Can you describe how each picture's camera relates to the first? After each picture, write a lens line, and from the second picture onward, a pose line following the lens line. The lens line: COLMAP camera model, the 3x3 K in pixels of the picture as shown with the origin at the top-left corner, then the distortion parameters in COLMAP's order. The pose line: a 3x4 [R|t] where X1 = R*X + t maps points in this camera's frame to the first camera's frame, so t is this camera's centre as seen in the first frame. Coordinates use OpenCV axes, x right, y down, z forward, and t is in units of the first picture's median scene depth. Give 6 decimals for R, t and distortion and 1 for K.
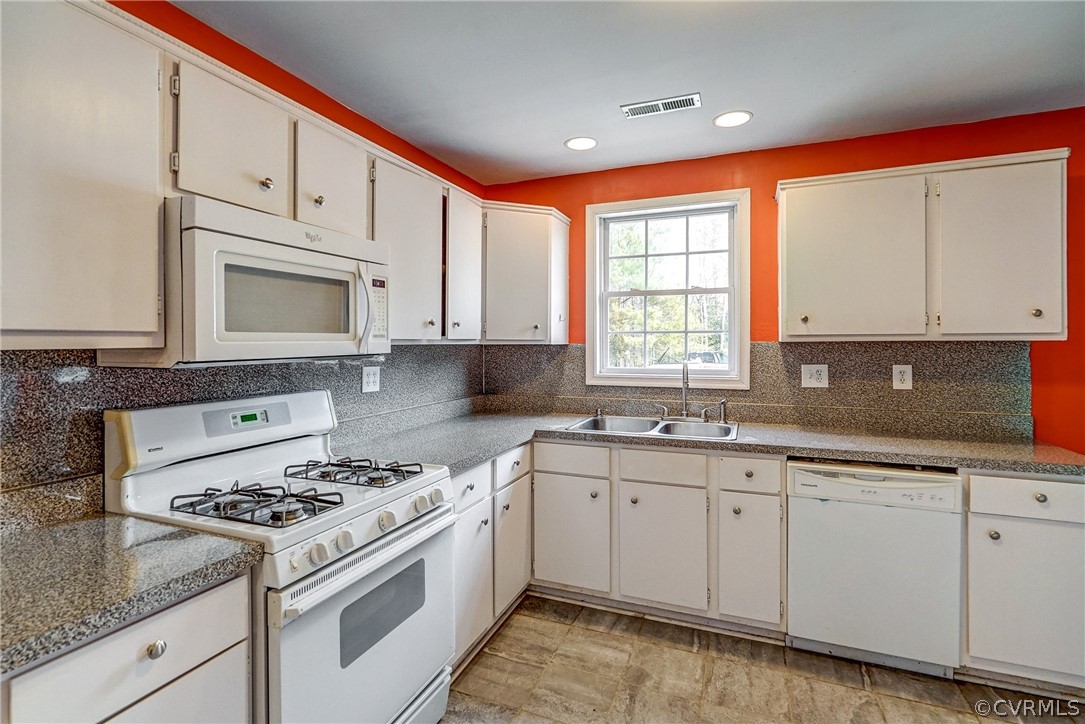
lens RADIAL K [[509.5, 0, 540.2], [0, 509.5, 352.8], [0, 0, 1]] dist [-0.000587, 0.000314]
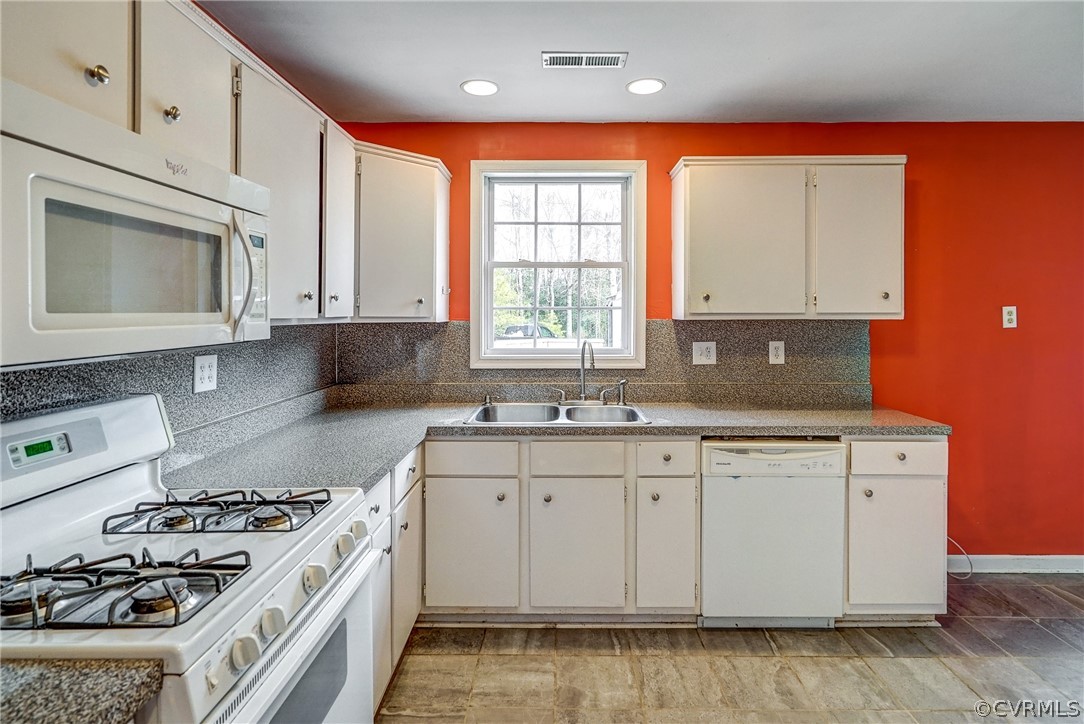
lens RADIAL K [[555.6, 0, 546.3], [0, 555.6, 326.3], [0, 0, 1]] dist [0.001356, 0.001016]
pose [[0.927779, -0.005694, 0.373087, -0.186097], [0.004851, 0.999983, 0.003197, -0.014831], [-0.373098, -0.001156, 0.927791, 0.104791]]
